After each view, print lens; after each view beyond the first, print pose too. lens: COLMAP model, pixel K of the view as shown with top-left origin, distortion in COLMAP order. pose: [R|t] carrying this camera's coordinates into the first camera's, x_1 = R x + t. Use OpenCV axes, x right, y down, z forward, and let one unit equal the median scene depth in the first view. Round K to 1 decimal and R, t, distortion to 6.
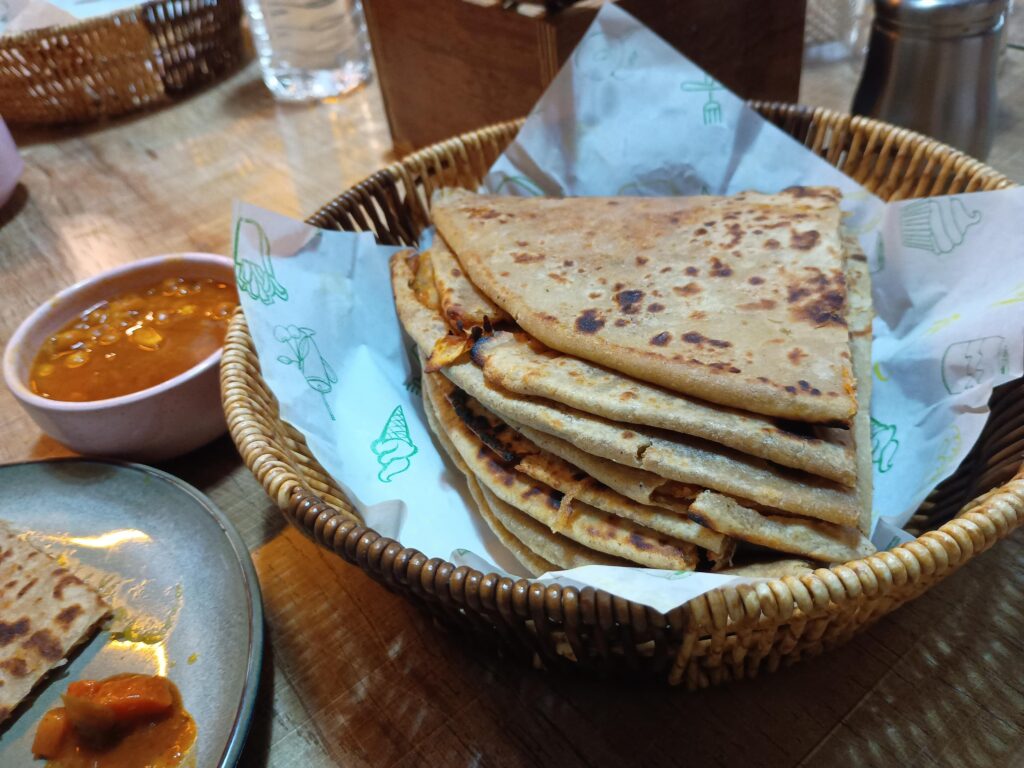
lens RADIAL K [[879.0, 0, 512.6], [0, 879.0, 381.6], [0, 0, 1]] dist [-0.015261, -0.013019]
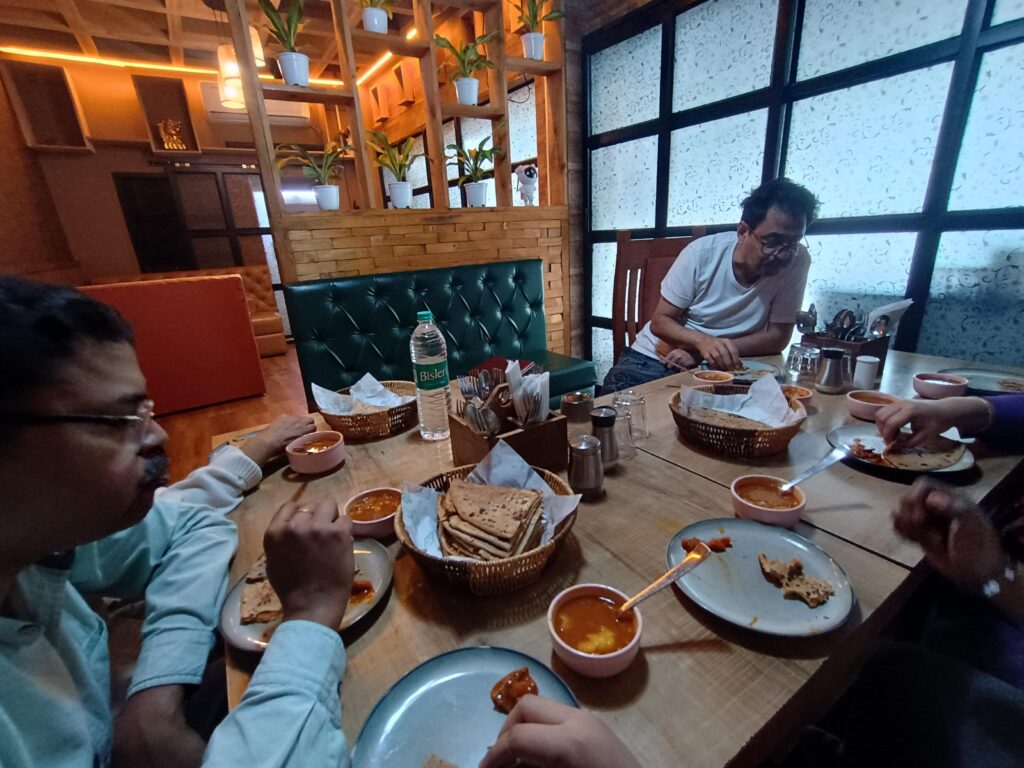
lens RADIAL K [[464.8, 0, 508.1], [0, 464.8, 386.9], [0, 0, 1]] dist [-0.001089, -0.000021]
pose [[0.991394, 0.088539, -0.096435, 0.348842], [-0.116862, 0.930540, -0.347043, 0.104512], [0.059010, 0.355326, 0.932878, -1.192266]]
